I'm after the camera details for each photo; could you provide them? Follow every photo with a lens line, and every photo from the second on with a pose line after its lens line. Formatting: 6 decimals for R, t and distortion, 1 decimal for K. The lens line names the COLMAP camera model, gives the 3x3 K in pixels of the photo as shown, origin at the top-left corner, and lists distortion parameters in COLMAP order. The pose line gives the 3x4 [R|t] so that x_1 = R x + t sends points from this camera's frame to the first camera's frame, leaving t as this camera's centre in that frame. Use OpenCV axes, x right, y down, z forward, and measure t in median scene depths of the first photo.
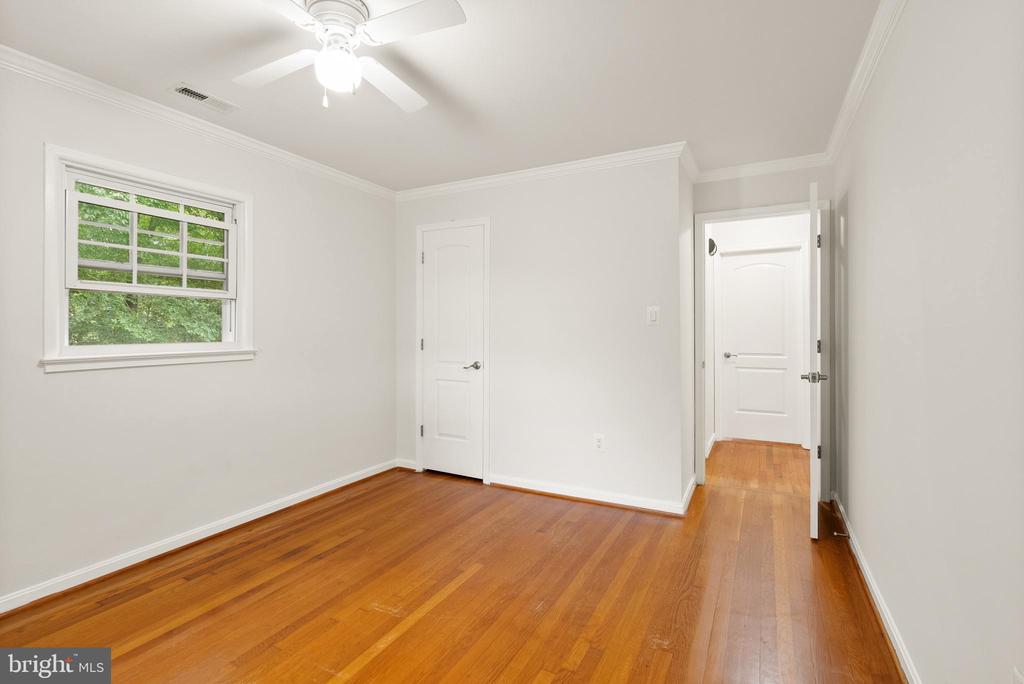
lens RADIAL K [[474.2, 0, 502.5], [0, 474.2, 325.5], [0, 0, 1]] dist [-0.004645, 0.004309]
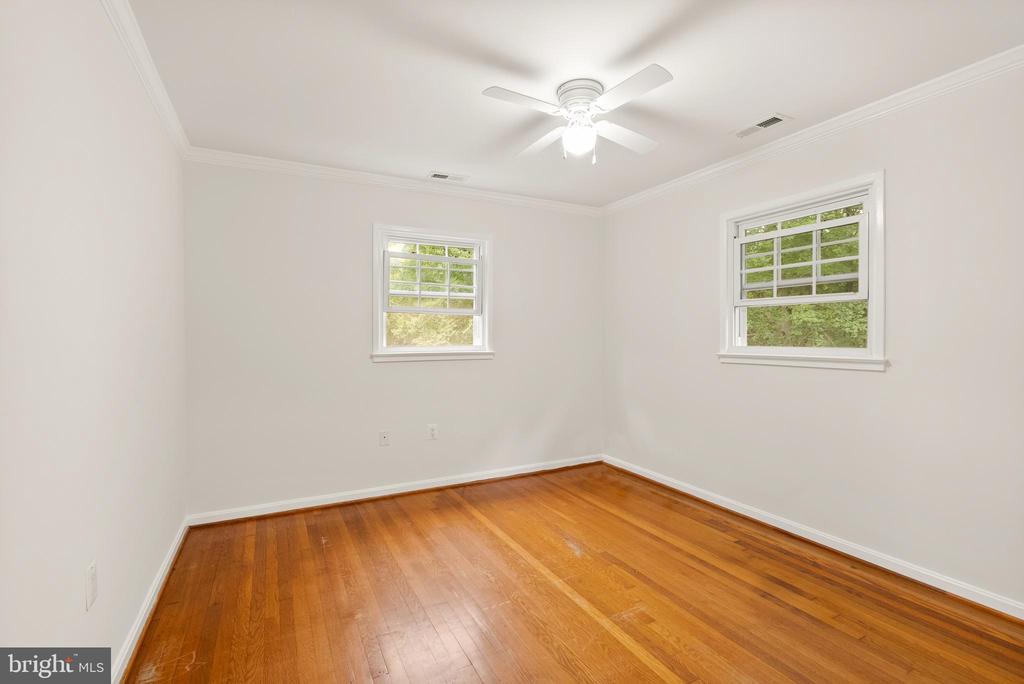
lens RADIAL K [[474.2, 0, 526.4], [0, 474.2, 333.4], [0, 0, 1]] dist [-0.004645, 0.004309]
pose [[-0.544128, -0.002992, -0.838997, 0.504577], [0.010653, 0.999888, -0.010474, 0.009299], [0.838935, -0.014637, -0.544035, 0.954832]]
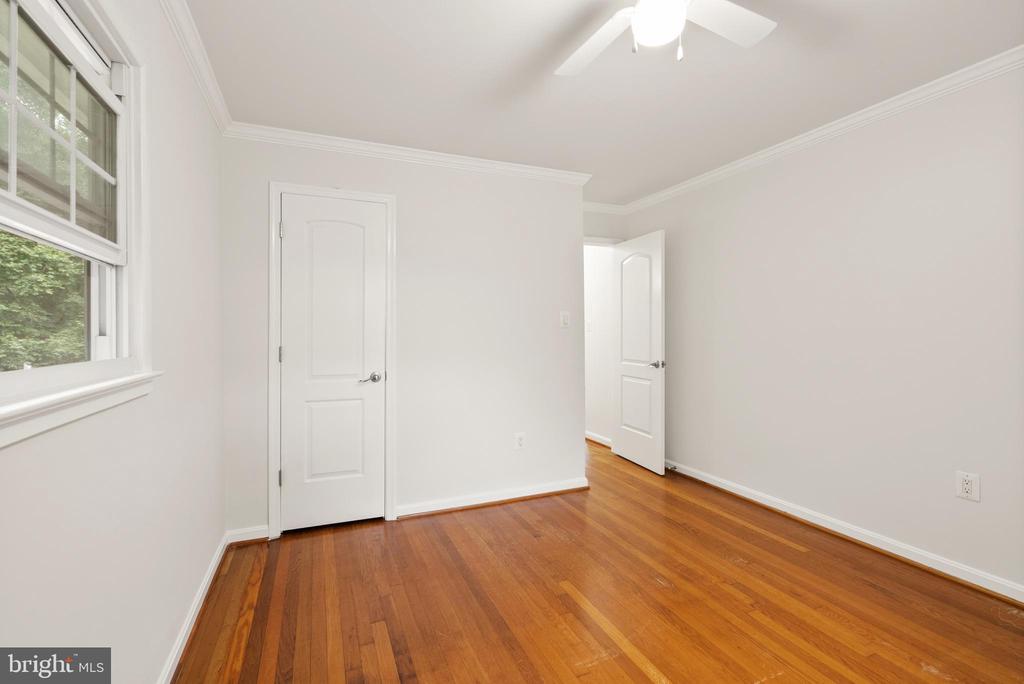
lens RADIAL K [[474.2, 0, 517.8], [0, 474.2, 335.3], [0, 0, 1]] dist [-0.004645, 0.004309]
pose [[0.619709, -0.003481, 0.784824, -0.690985], [-0.000745, 0.999987, 0.005024, 0.012310], [-0.784831, -0.003698, 0.619699, 0.410100]]
